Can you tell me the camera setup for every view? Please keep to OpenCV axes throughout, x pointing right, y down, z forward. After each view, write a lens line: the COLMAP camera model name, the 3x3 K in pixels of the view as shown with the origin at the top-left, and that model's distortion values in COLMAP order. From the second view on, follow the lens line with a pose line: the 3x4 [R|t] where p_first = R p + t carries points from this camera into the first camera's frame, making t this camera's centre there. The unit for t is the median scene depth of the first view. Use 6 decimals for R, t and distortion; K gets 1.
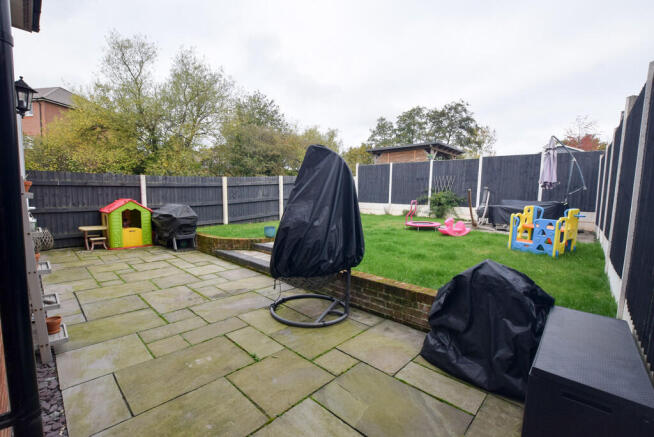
lens RADIAL K [[290.3, 0, 327.0], [0, 290.3, 218.5], [0, 0, 1]] dist [-0.034776, 0.006180]
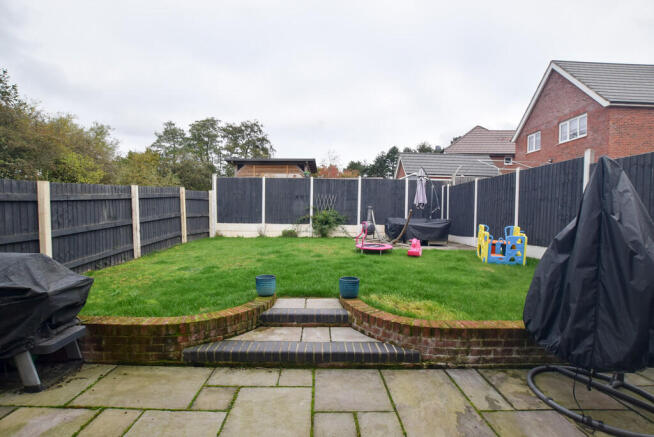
lens RADIAL K [[290.3, 0, 327.0], [0, 290.3, 218.5], [0, 0, 1]] dist [-0.034776, 0.006180]
pose [[0.712615, -0.022156, 0.701206, -0.255013], [0.059008, 0.997852, -0.028439, -0.031234], [-0.699070, 0.061643, 0.712391, 0.253963]]
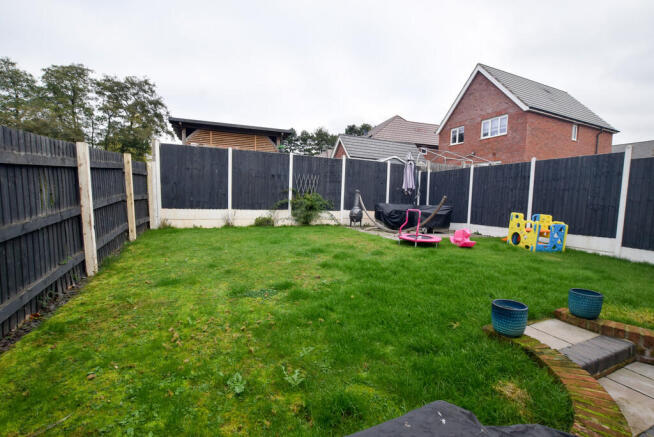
lens RADIAL K [[290.3, 0, 327.0], [0, 290.3, 218.5], [0, 0, 1]] dist [-0.034776, 0.006180]
pose [[0.398123, -0.072122, 0.914492, -0.302514], [0.054582, 0.997001, 0.054867, -0.055217], [-0.915707, 0.028071, 0.400866, 0.535922]]
